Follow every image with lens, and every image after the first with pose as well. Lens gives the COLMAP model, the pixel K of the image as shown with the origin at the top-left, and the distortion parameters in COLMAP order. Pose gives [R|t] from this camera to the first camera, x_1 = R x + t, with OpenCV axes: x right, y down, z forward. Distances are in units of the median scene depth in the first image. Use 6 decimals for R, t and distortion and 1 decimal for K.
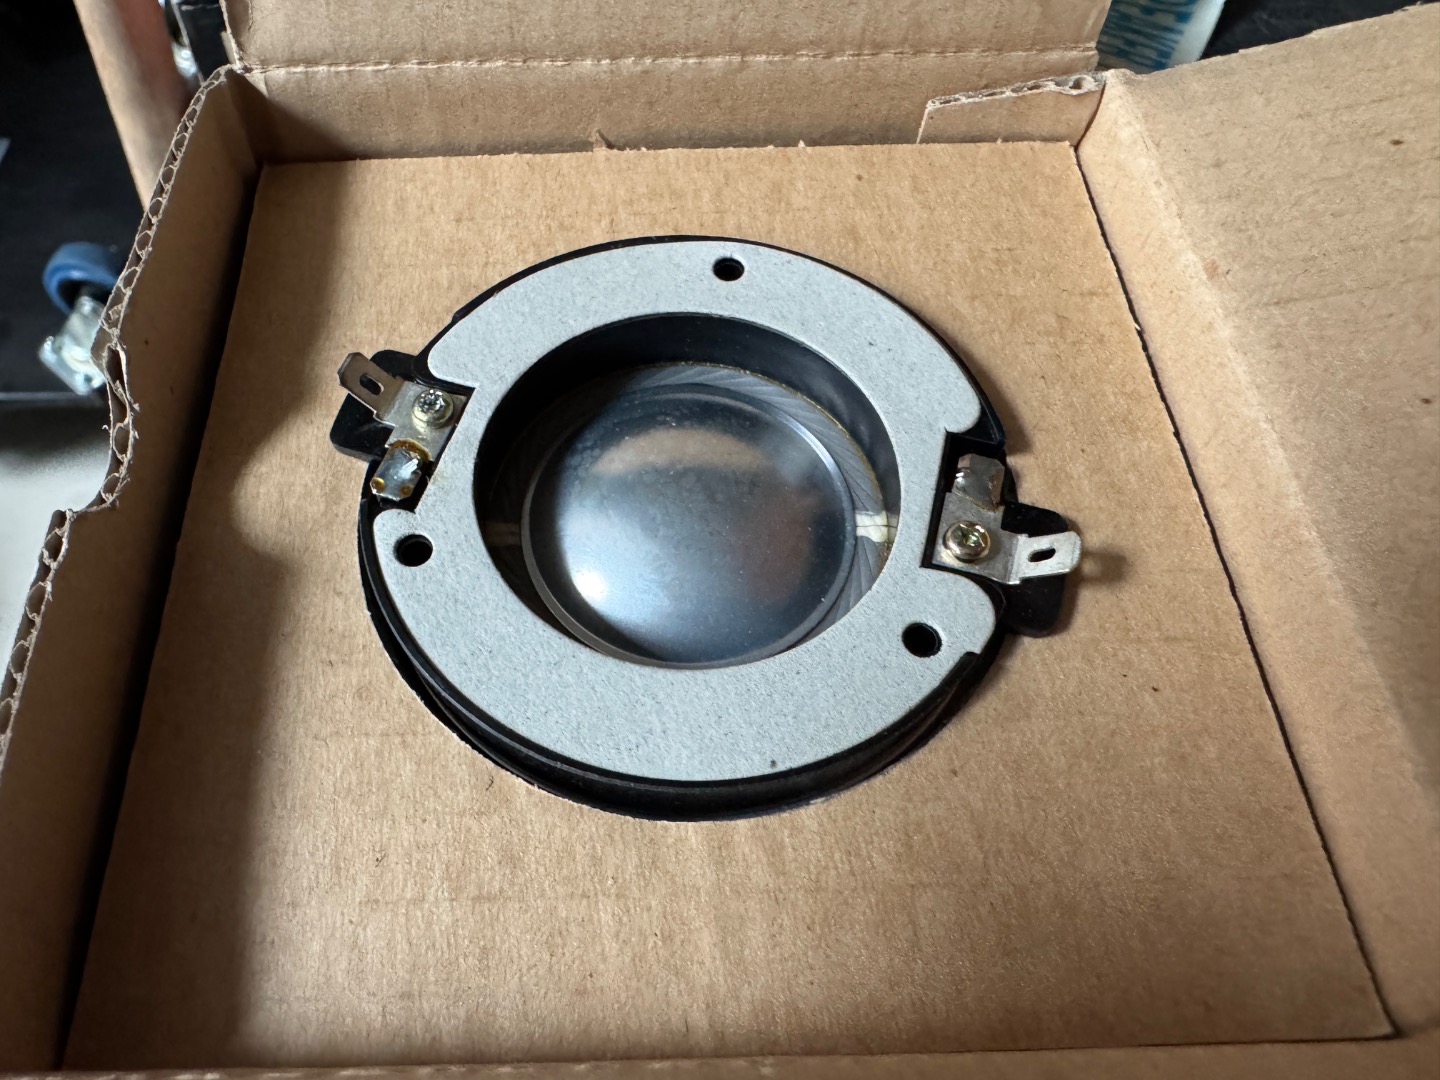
lens RADIAL K [[1040.8, 0, 719.4], [0, 1040.8, 583.0], [0, 0, 1]] dist [0.005199, 0.002825]
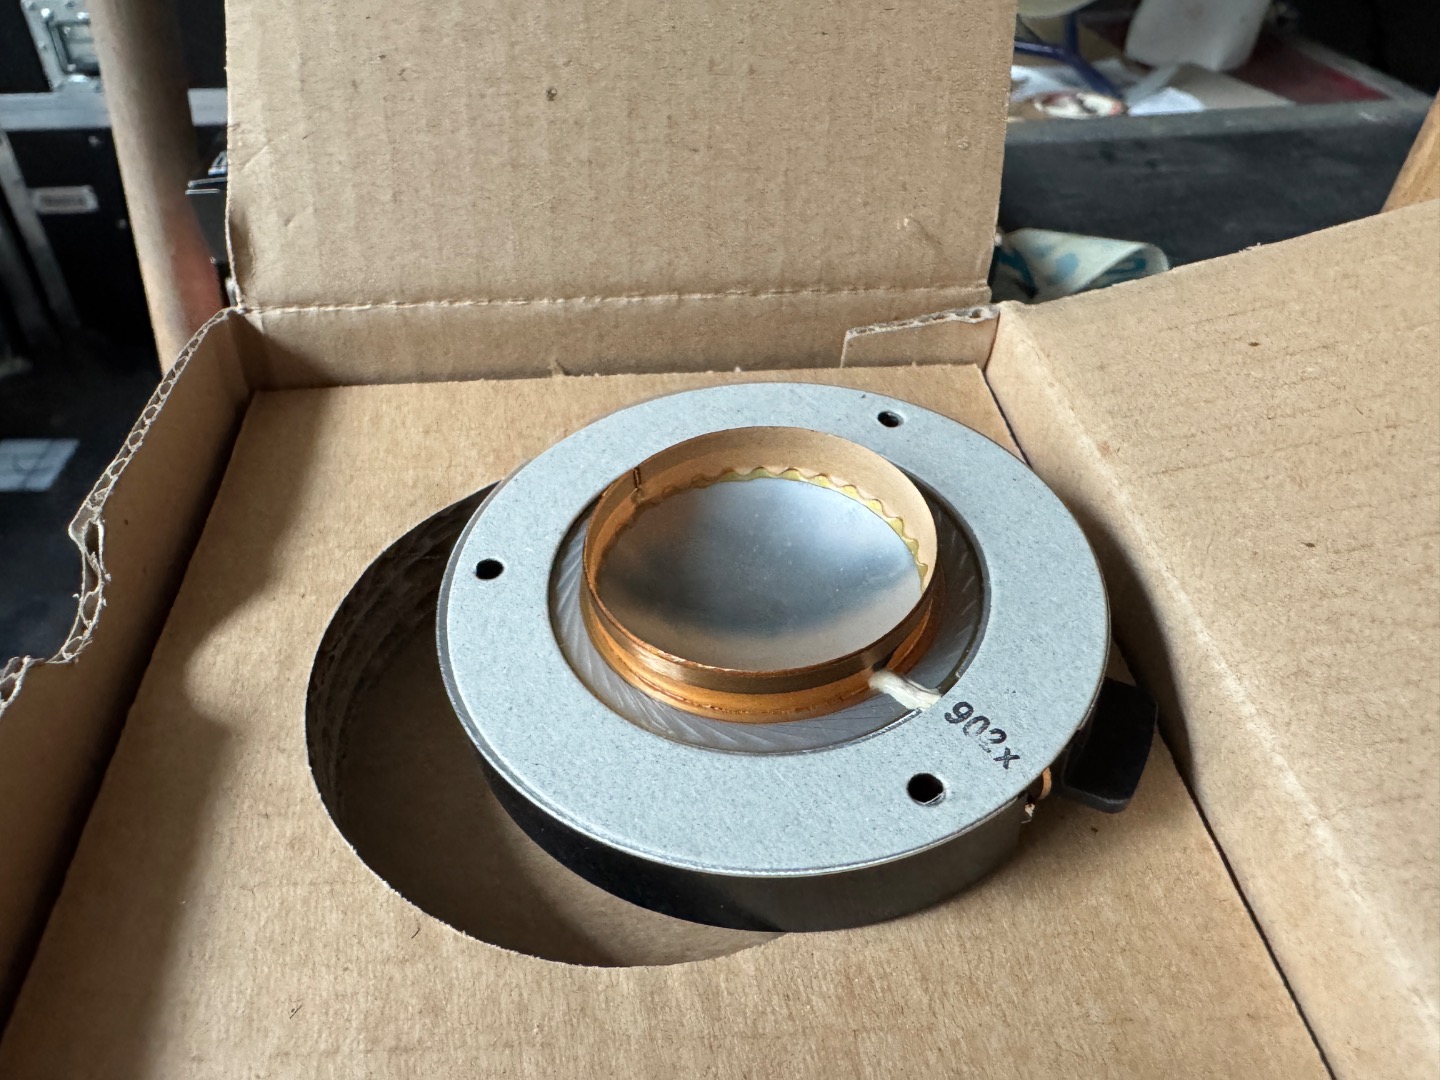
lens RADIAL K [[1040.8, 0, 719.4], [0, 1040.8, 583.0], [0, 0, 1]] dist [0.005199, 0.002825]
pose [[0.999610, -0.027808, 0.002570, 0.058970], [0.027446, 0.961252, -0.274301, 0.130010], [0.005158, 0.274265, 0.961640, -0.024336]]
